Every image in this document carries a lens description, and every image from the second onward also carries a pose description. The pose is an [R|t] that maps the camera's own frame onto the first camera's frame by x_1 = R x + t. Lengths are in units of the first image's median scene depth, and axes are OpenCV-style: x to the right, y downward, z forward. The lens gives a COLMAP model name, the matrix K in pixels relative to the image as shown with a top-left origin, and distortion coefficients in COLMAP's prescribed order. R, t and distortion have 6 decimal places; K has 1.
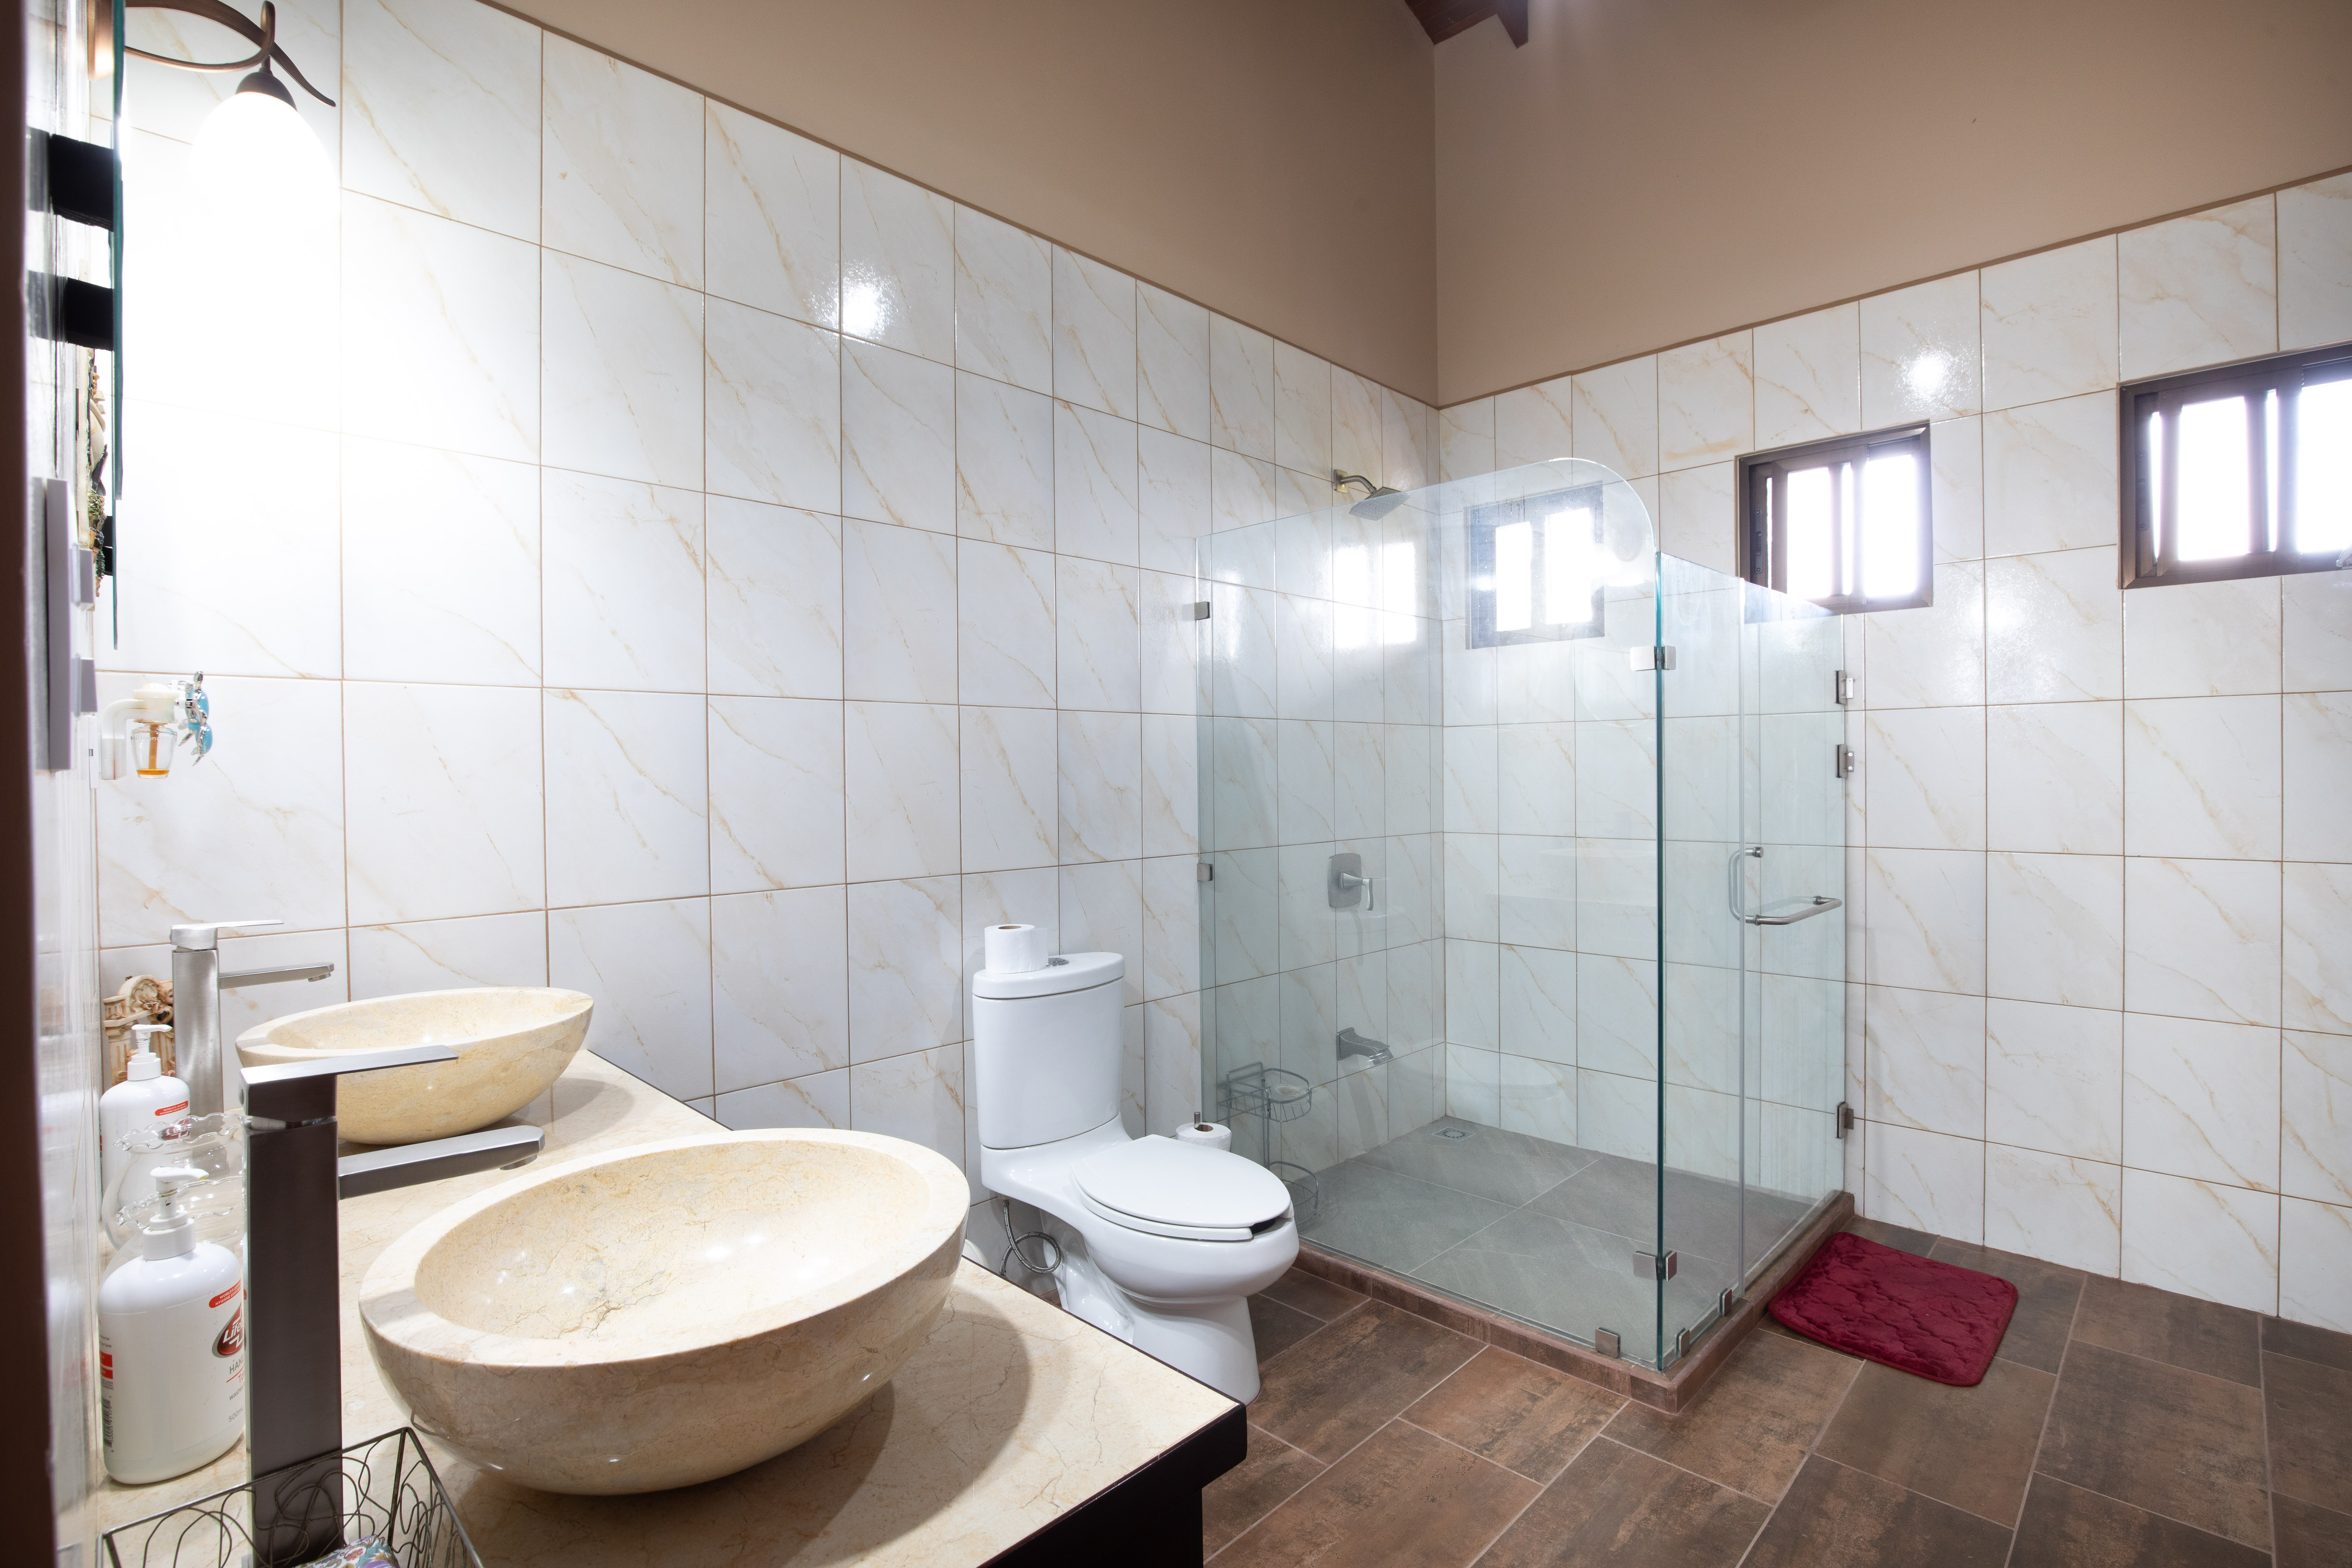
lens RADIAL K [[1072.7, 0, 1184.8], [0, 1072.7, 782.1], [0, 0, 1]] dist [-0.039310, 0.009068]
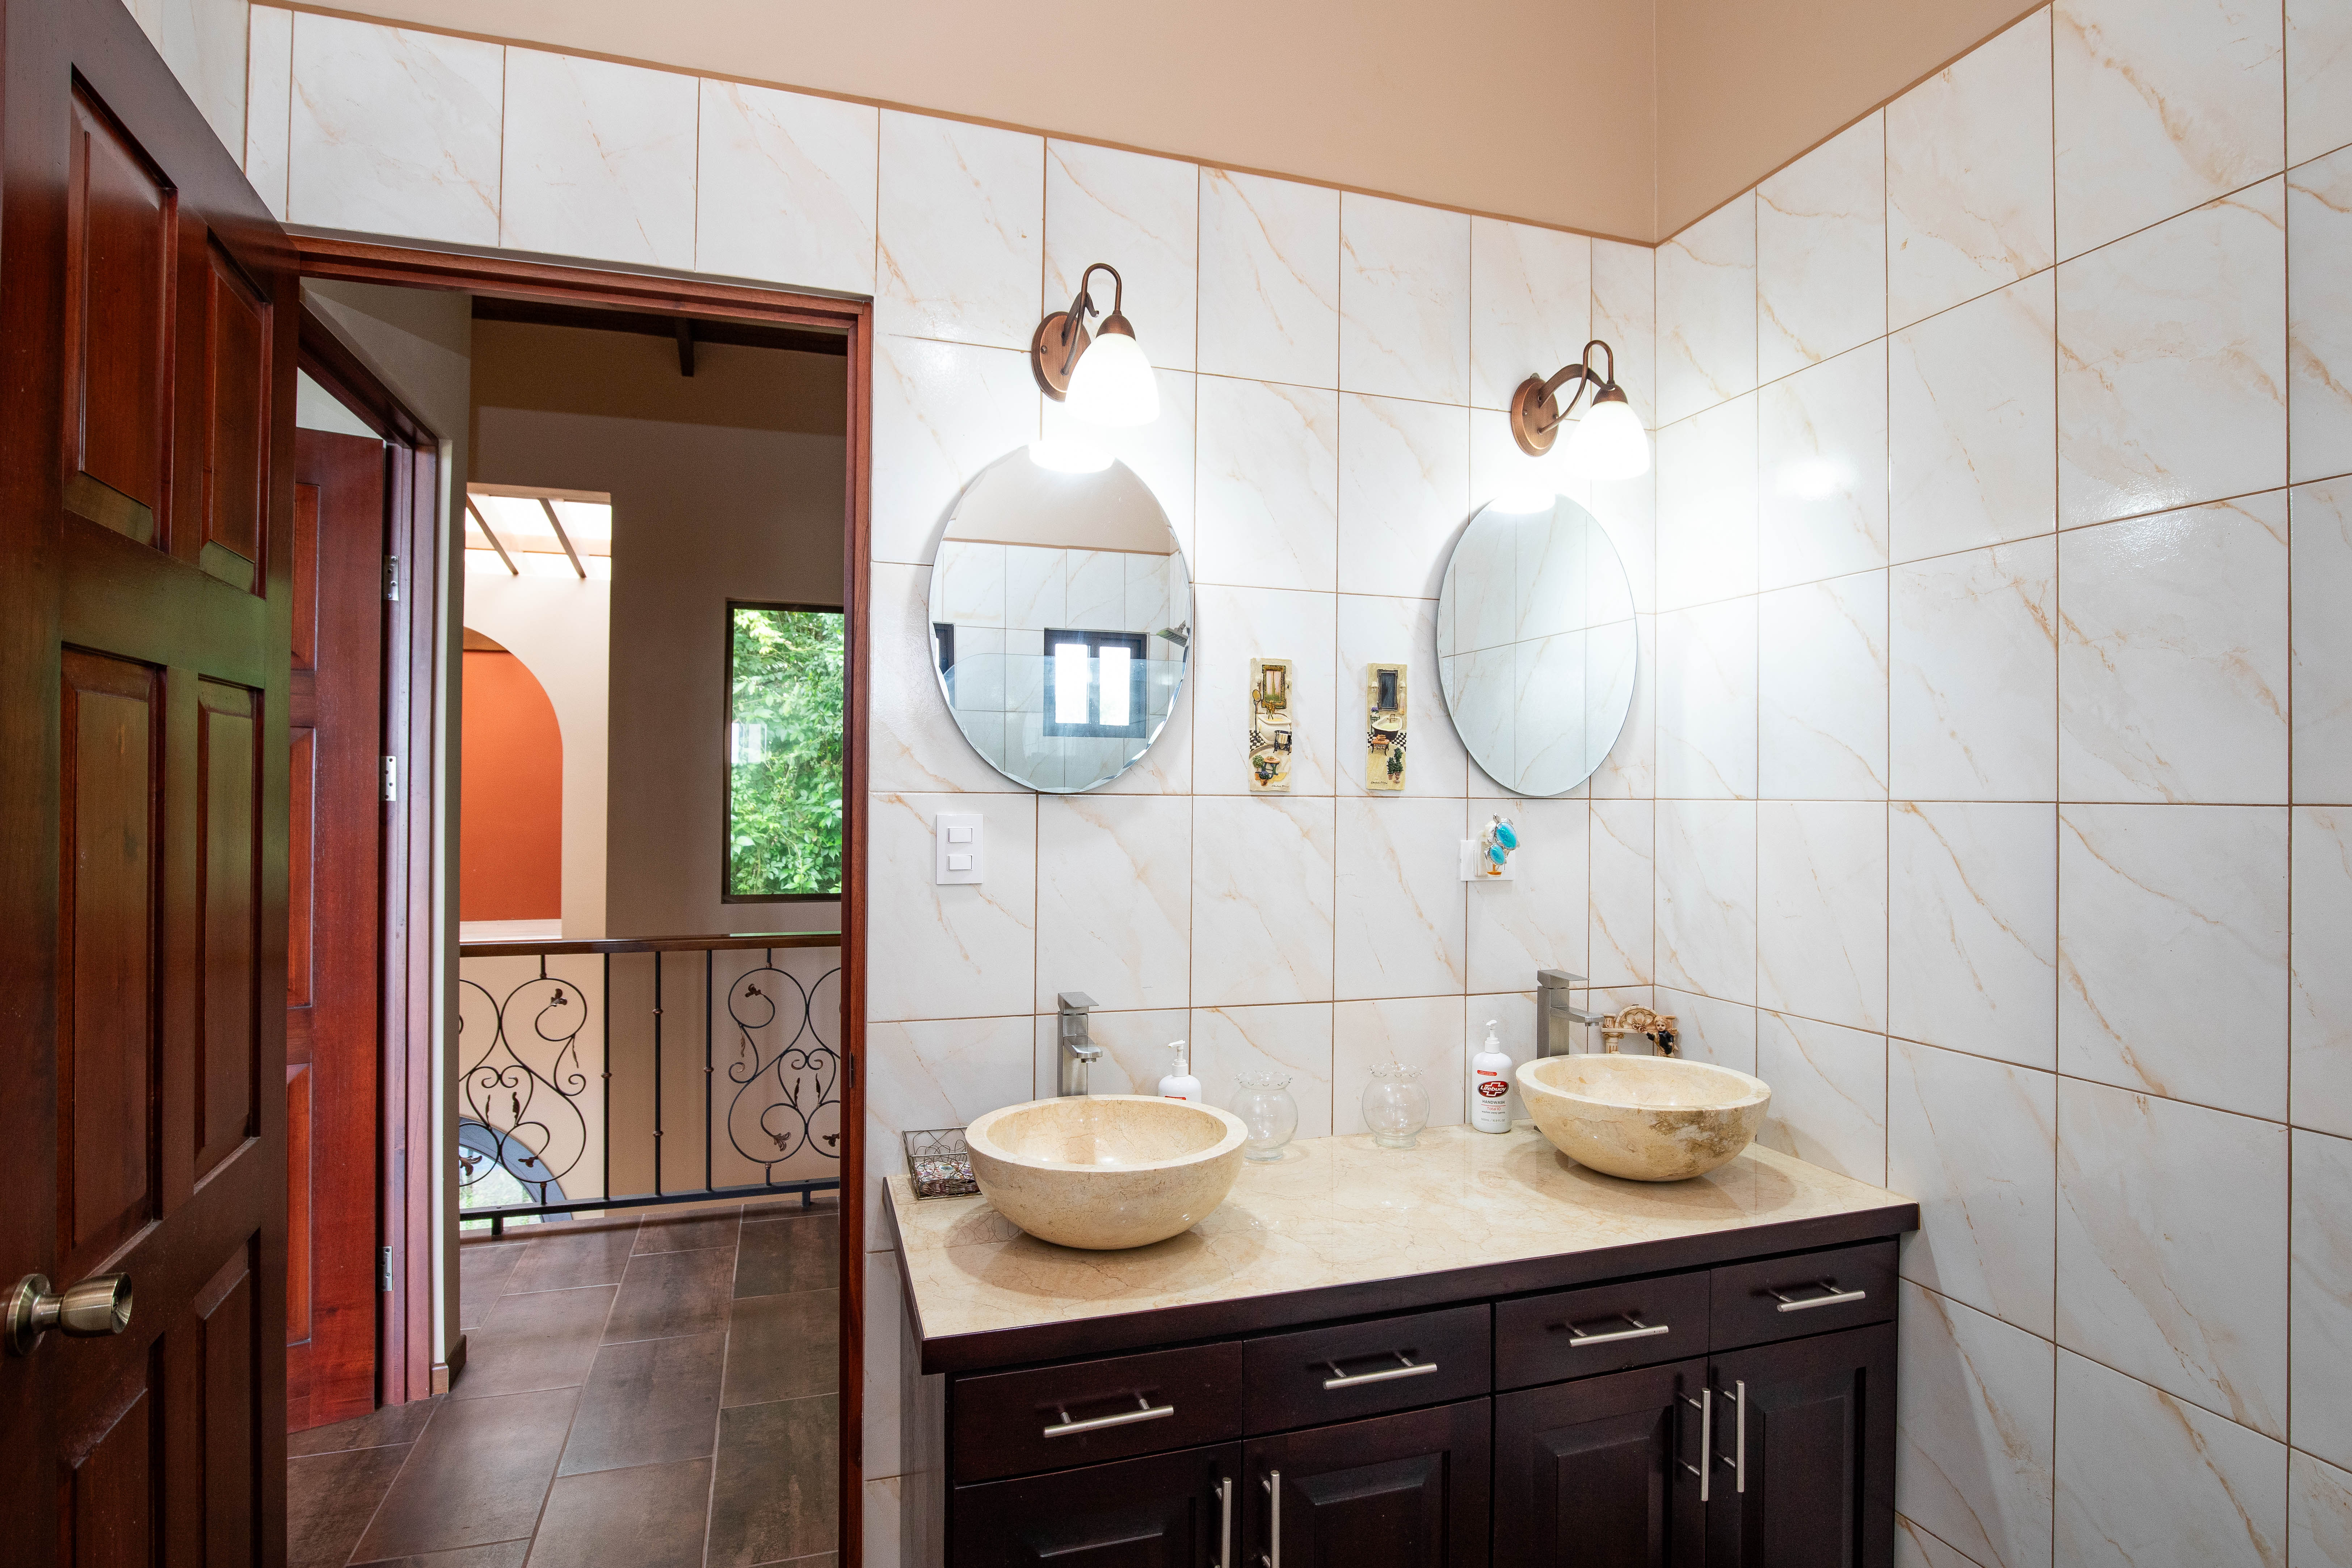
lens RADIAL K [[1173.3, 0, 1190.6], [0, 1173.3, 780.8], [0, 0, 1]] dist [-0.032528, 0.007529]
pose [[-0.447019, -0.000791, -0.894524, 0.546648], [-0.009973, 0.999942, 0.004100, -0.095098], [0.894469, 0.010754, -0.447001, 0.820266]]
